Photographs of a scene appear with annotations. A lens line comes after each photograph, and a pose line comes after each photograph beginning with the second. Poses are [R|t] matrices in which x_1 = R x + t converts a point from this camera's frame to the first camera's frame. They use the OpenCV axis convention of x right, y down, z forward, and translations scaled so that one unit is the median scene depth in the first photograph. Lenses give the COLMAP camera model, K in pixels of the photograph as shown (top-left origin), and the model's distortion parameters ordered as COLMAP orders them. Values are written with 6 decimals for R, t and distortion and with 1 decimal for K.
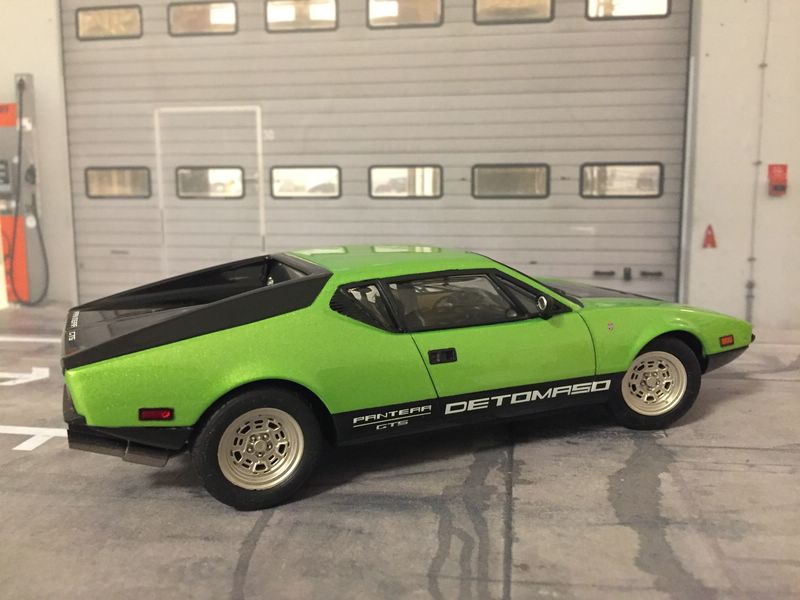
lens RADIAL K [[684.4, 0, 402.8], [0, 684.4, 294.9], [0, 0, 1]] dist [0.073058, -0.133505]
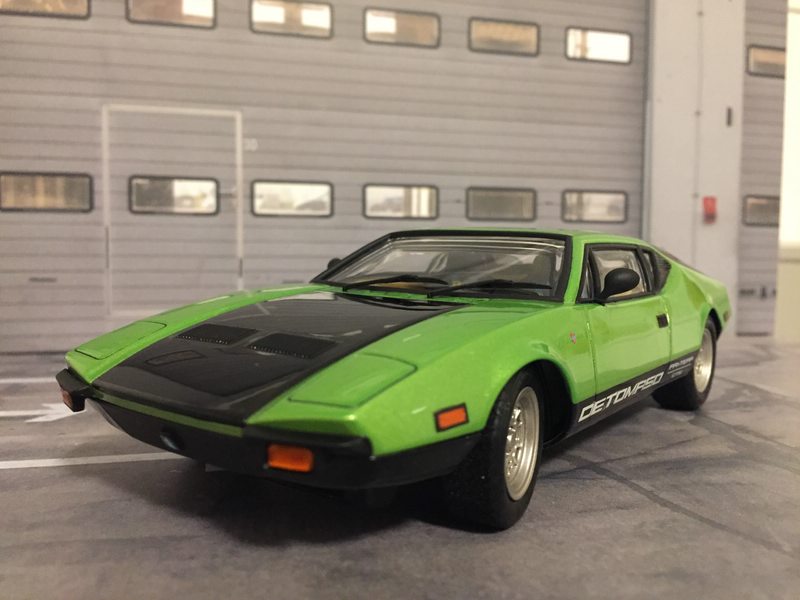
lens RADIAL K [[700.7, 0, 401.5], [0, 700.7, 313.5], [0, 0, 1]] dist [0.058248, -0.097367]
pose [[0.916116, -0.020134, 0.400407, -0.397051], [0.056735, 0.995198, -0.079765, 0.070620], [-0.396879, 0.095791, 0.912859, 0.116282]]
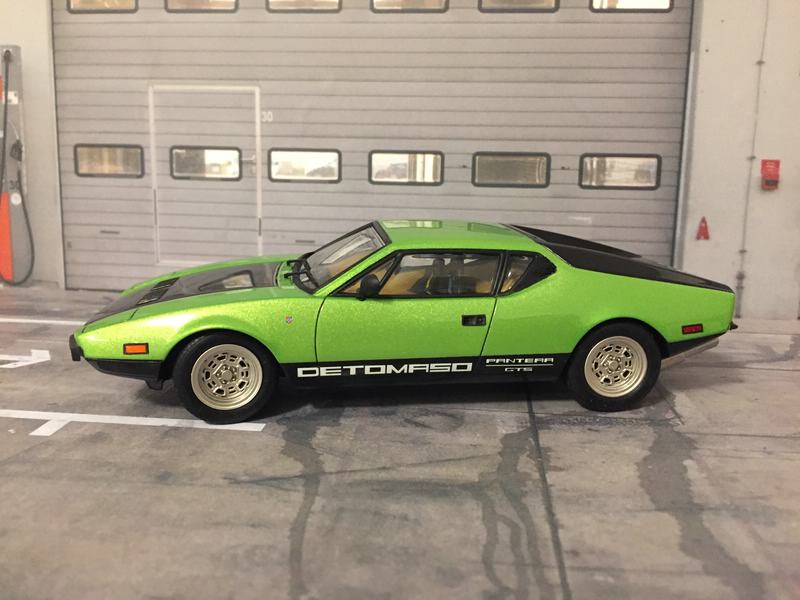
lens RADIAL K [[681.1, 0, 399.6], [0, 681.1, 292.3], [0, 0, 1]] dist [0.077128, -0.138102]
pose [[0.998338, 0.015049, 0.055623, -0.058532], [-0.016141, 0.999685, 0.019228, -0.002316], [-0.055316, -0.020094, 0.998267, 0.003386]]
